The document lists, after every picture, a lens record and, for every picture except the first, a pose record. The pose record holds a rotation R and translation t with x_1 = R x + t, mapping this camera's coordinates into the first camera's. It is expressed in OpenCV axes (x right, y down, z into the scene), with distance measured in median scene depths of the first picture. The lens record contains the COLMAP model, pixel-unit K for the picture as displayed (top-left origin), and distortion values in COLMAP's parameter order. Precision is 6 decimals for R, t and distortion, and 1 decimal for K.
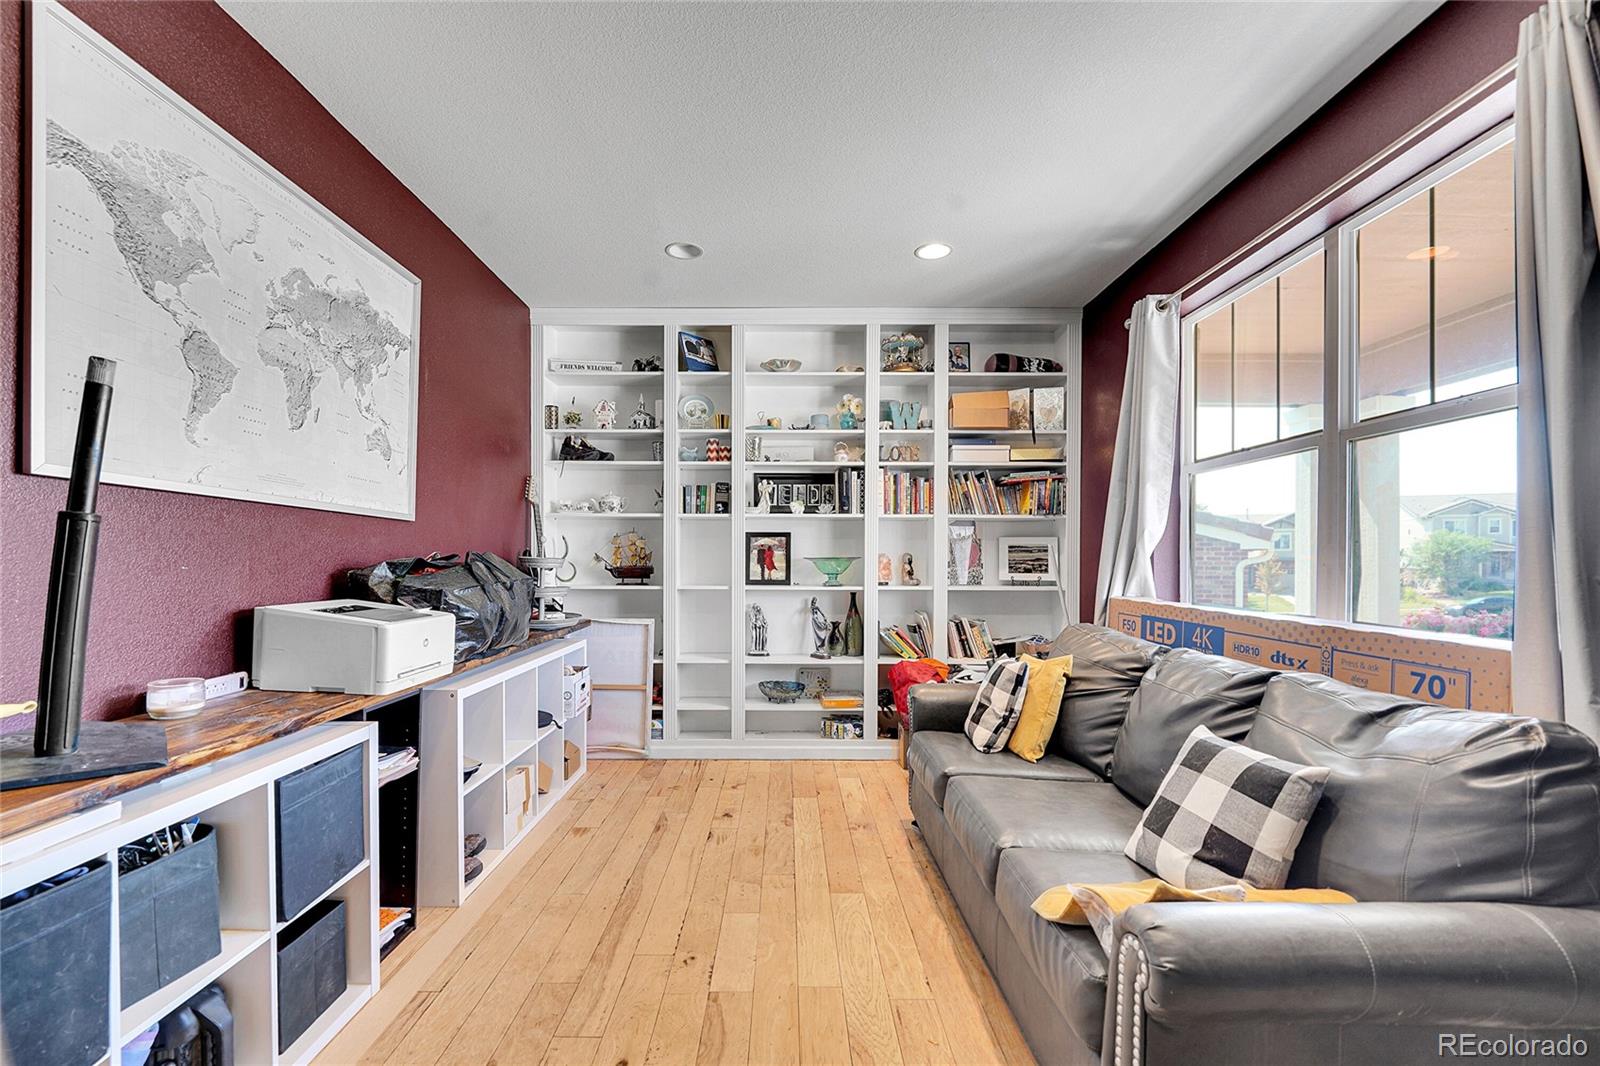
lens RADIAL K [[658.2, 0, 774.6], [0, 658.2, 550.2], [0, 0, 1]] dist [-0.003352, -0.002108]
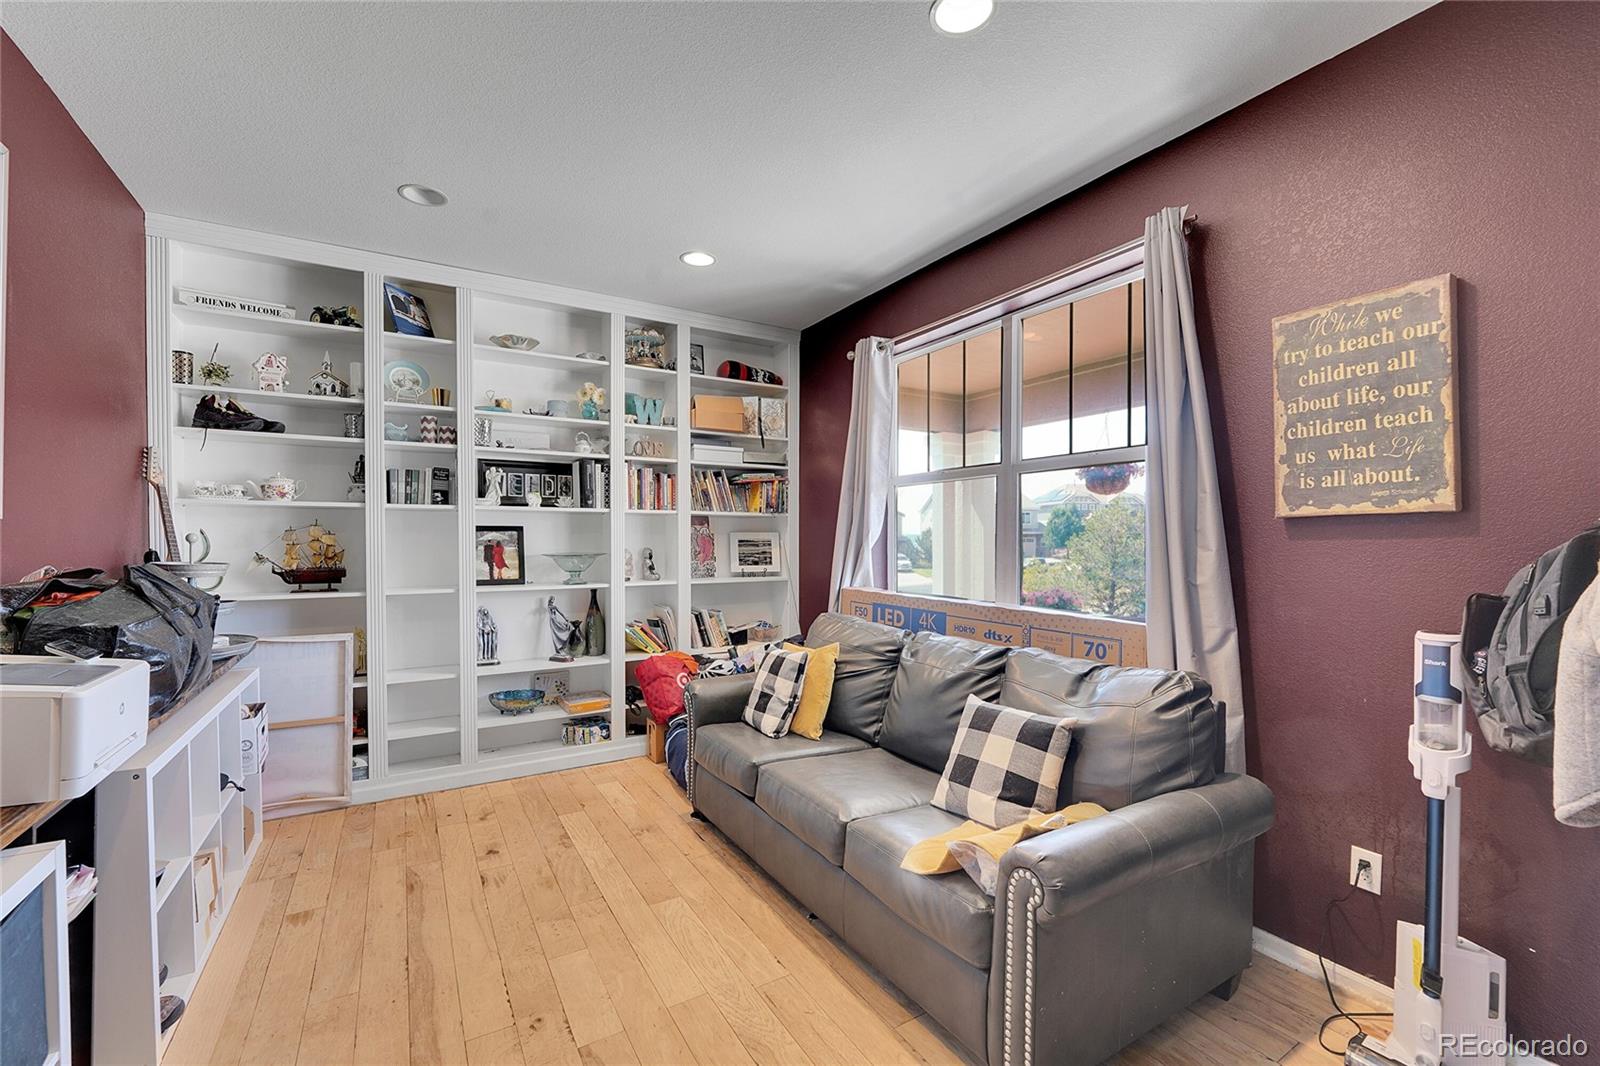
lens RADIAL K [[658.2, 0, 792.5], [0, 658.2, 538.1], [0, 0, 1]] dist [-0.003352, -0.002108]
pose [[0.859827, -0.001604, 0.510583, -0.165659], [-0.003381, 0.999955, 0.008835, -0.027545], [-0.510575, -0.009323, 0.859783, 0.034258]]
